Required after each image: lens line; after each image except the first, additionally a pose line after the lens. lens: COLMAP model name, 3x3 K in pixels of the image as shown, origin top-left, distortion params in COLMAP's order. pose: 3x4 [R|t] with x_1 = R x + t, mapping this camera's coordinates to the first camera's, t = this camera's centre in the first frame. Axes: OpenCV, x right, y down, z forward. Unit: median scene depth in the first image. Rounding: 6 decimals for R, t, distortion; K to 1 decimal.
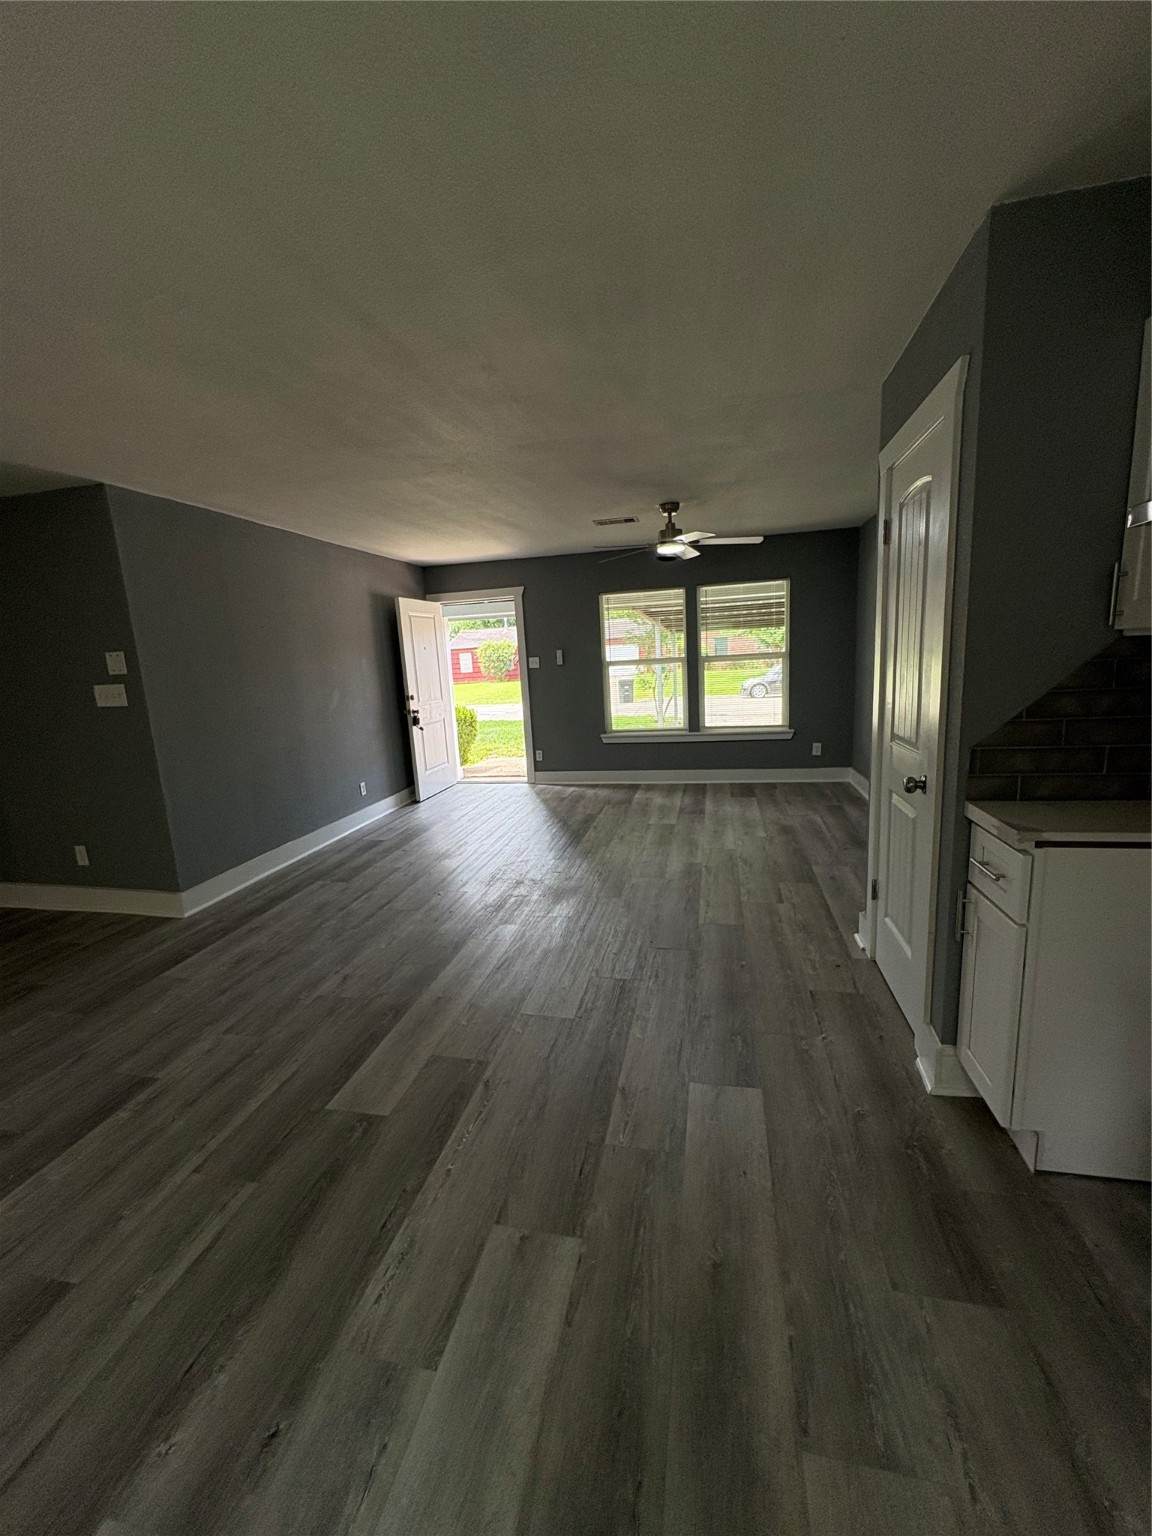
lens RADIAL K [[613.0, 0, 576.0], [0, 613.0, 768.0], [0, 0, 1]] dist [-0.002360, 0.000185]
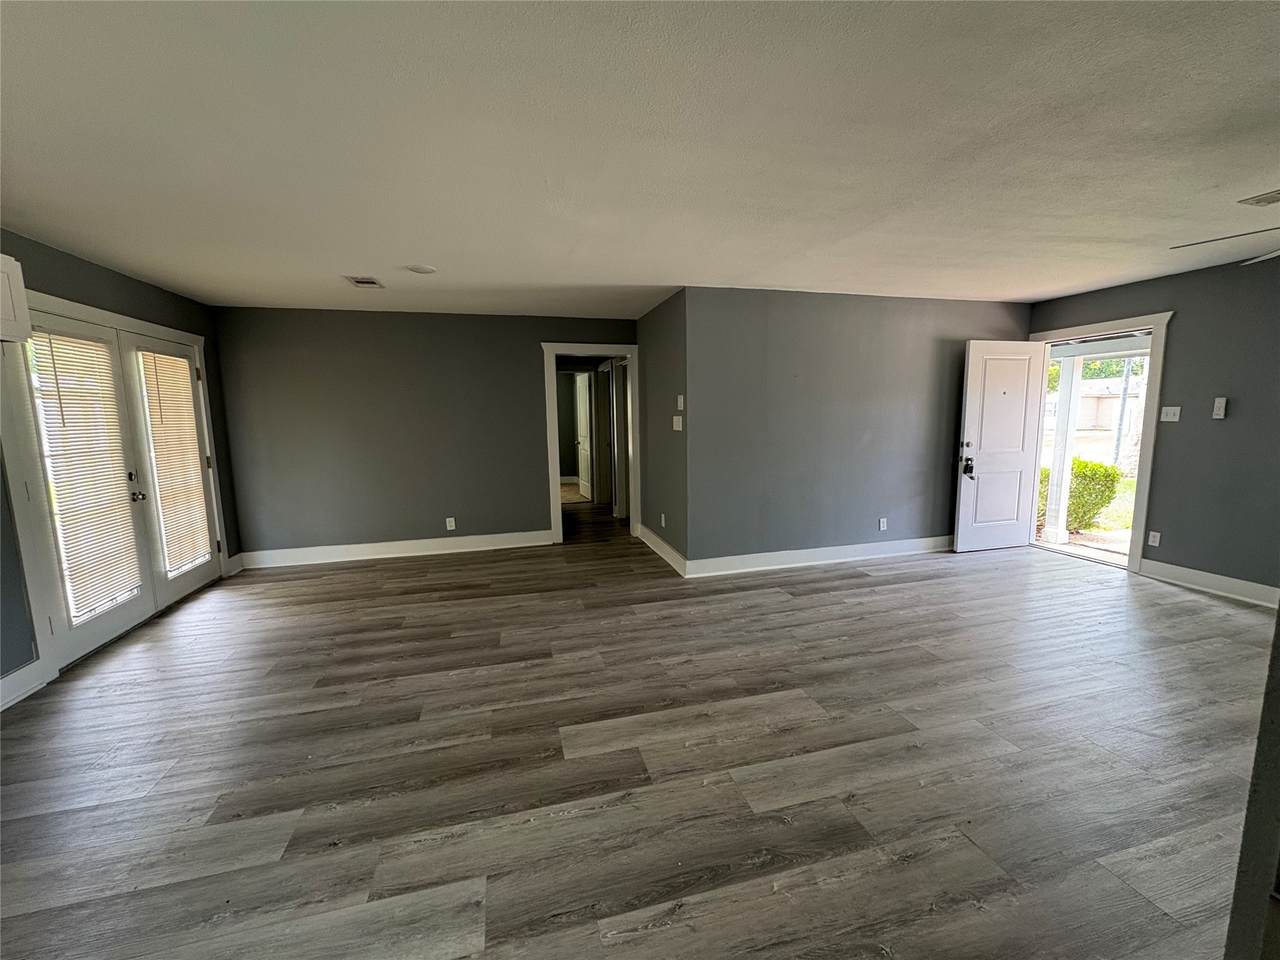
lens RADIAL K [[510.8, 0, 641.1], [0, 510.8, 480.2], [0, 0, 1]] dist [-0.002360, 0.000185]
pose [[0.469381, 0.158889, -0.868582, 0.325087], [-0.171146, 0.981394, 0.087038, -0.070426], [0.866251, 0.107800, 0.487841, 0.292686]]
